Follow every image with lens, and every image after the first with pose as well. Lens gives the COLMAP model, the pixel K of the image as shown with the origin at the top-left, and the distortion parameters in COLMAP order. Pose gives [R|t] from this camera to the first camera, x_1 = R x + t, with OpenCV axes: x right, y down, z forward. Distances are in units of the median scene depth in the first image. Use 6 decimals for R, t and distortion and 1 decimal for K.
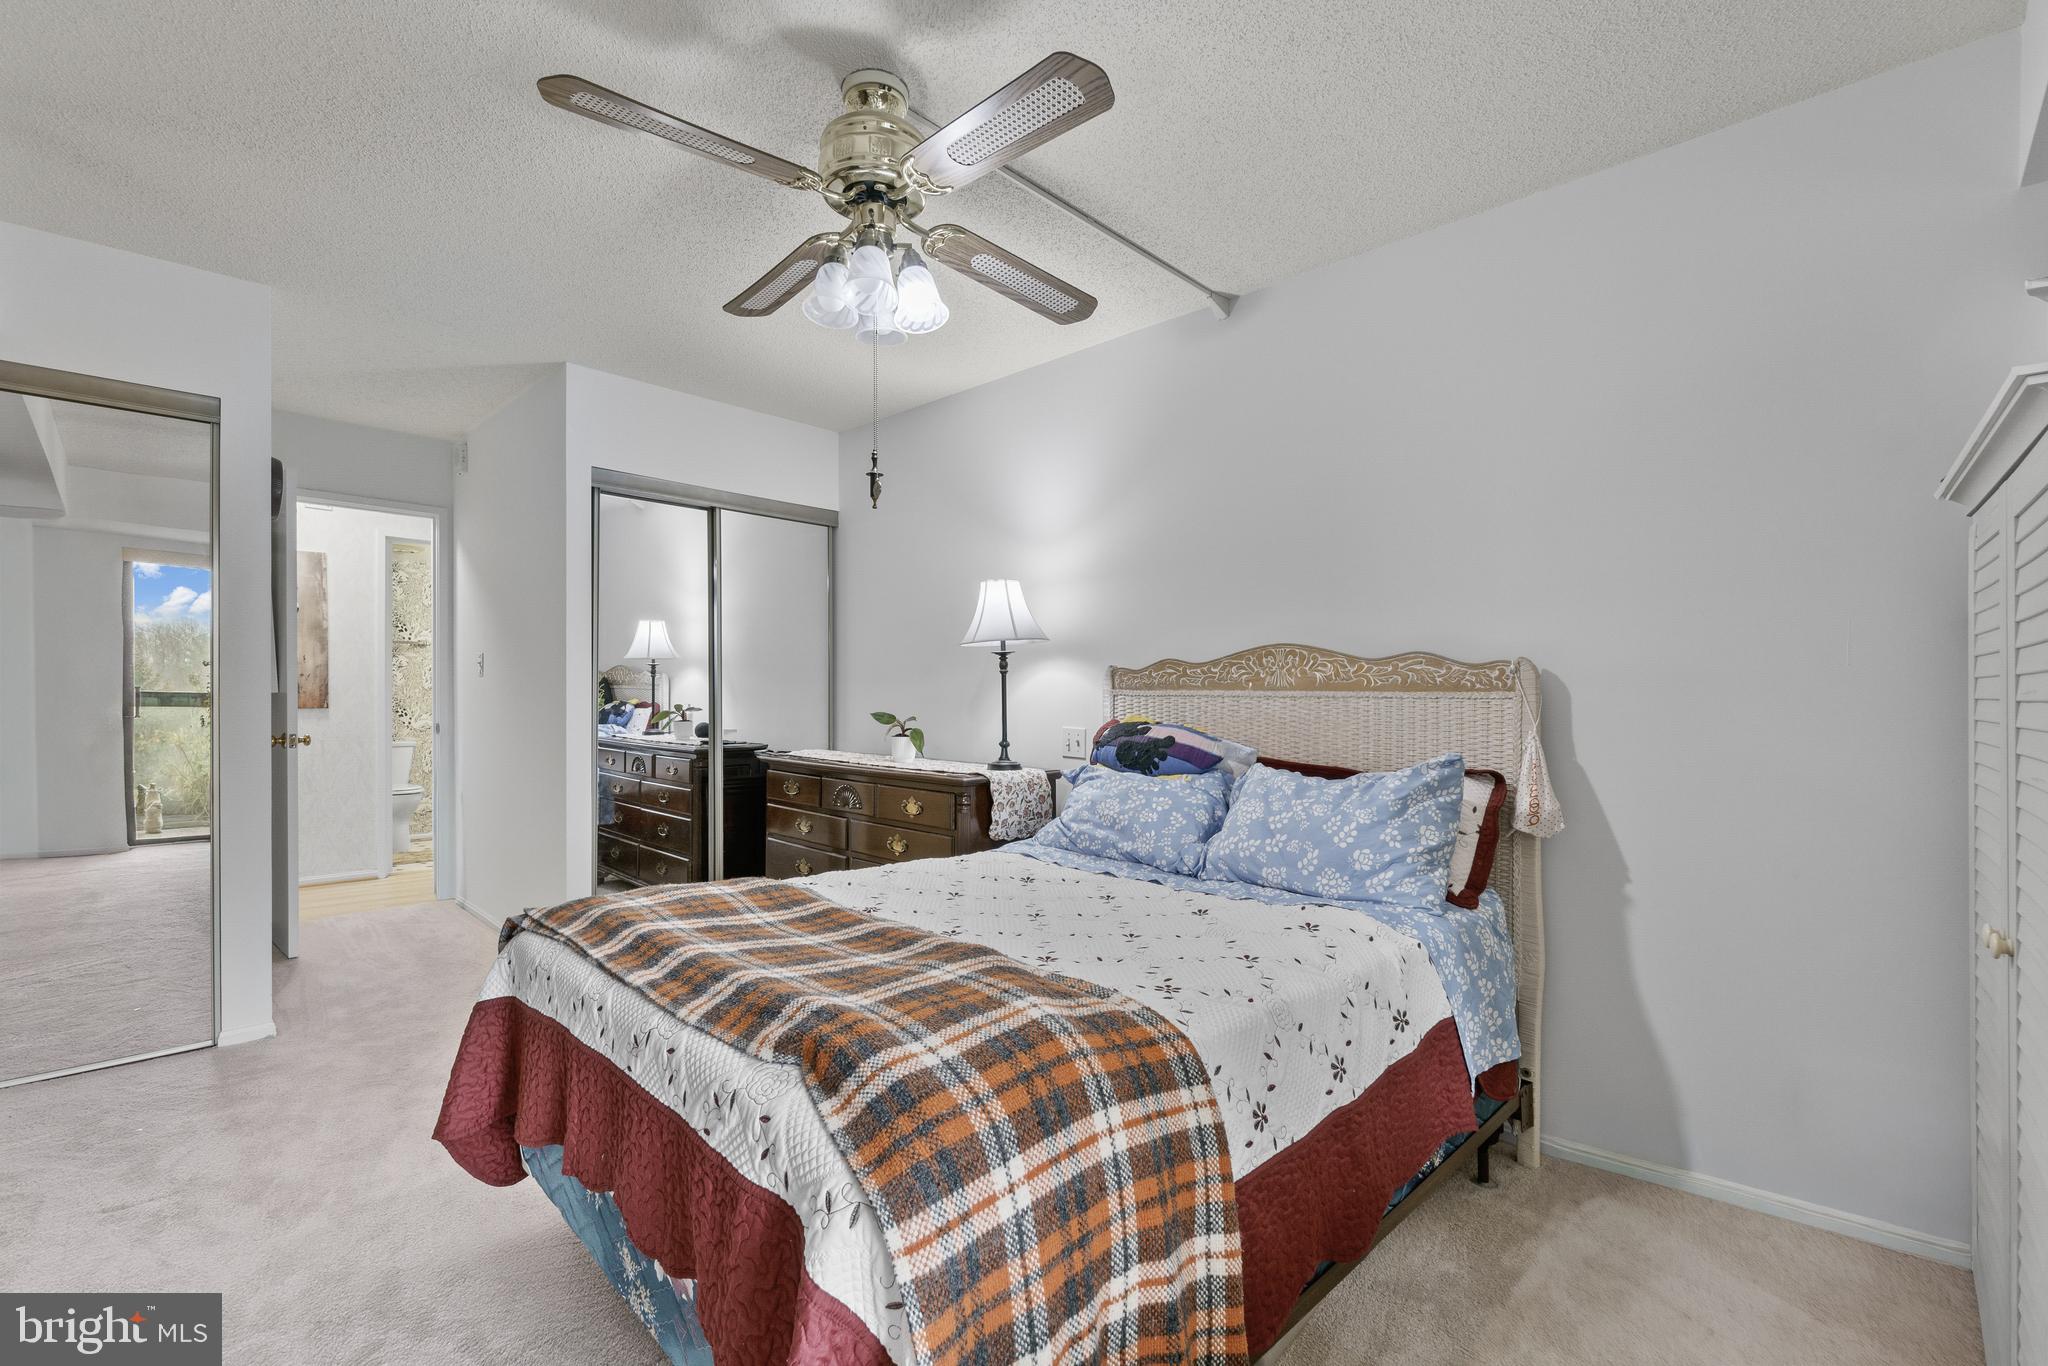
lens RADIAL K [[894.0, 0, 1024.0], [0, 894.0, 683.0], [0, 0, 1]] dist [0.062981, -0.000088]
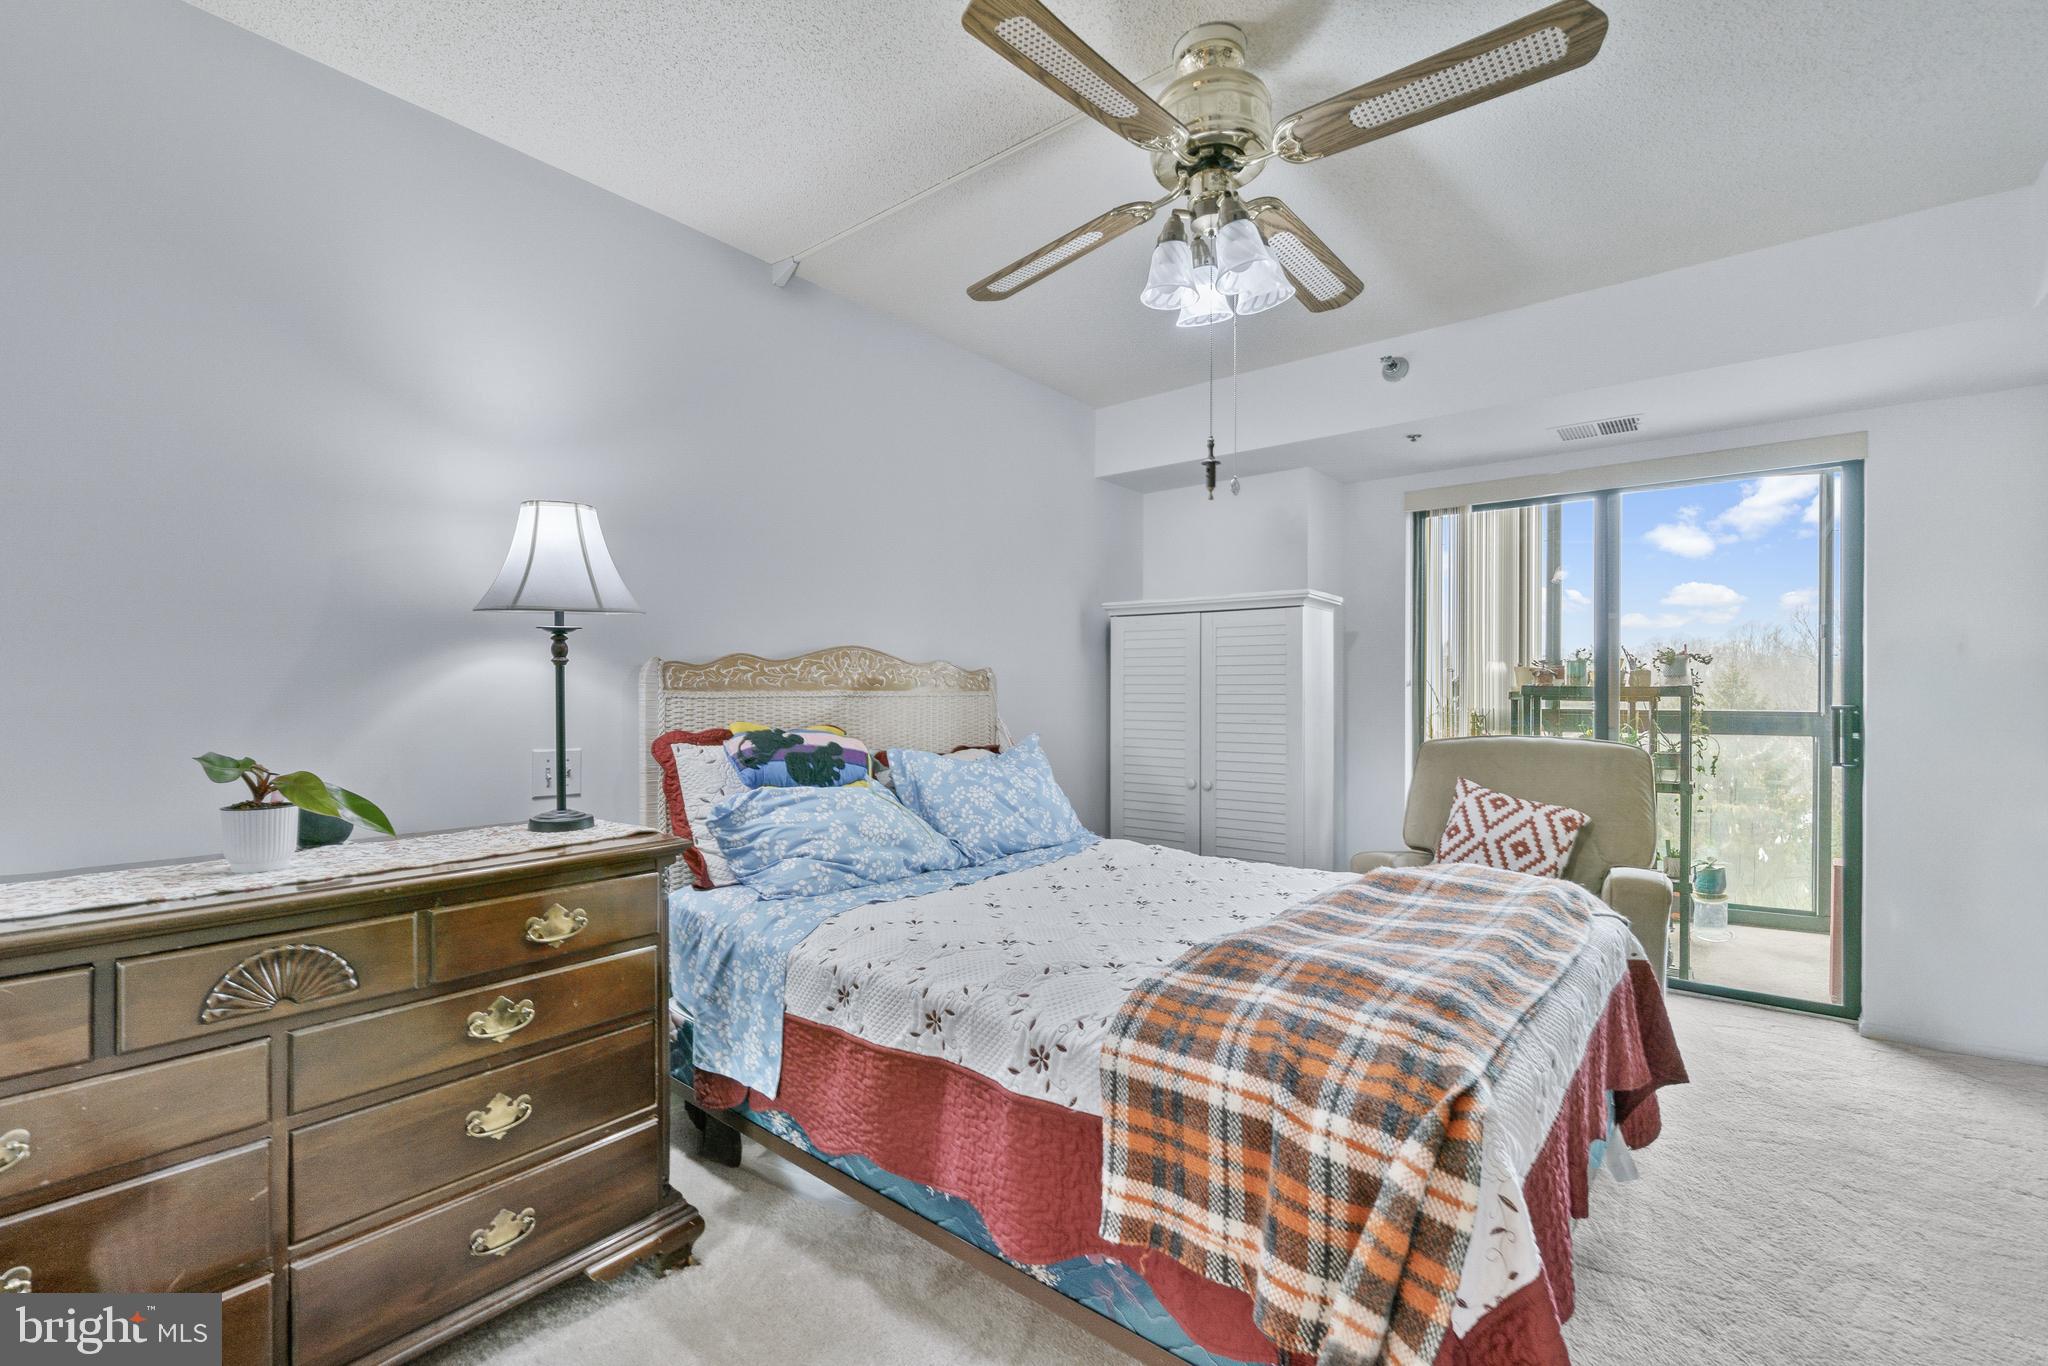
lens RADIAL K [[894.0, 0, 1024.0], [0, 894.0, 683.0], [0, 0, 1]] dist [0.062981, -0.000088]
pose [[-0.106188, 0.002364, 0.994343, -0.739970], [-0.006107, 0.999977, -0.003030, 0.001344], [-0.994327, -0.006395, -0.106171, 0.886134]]
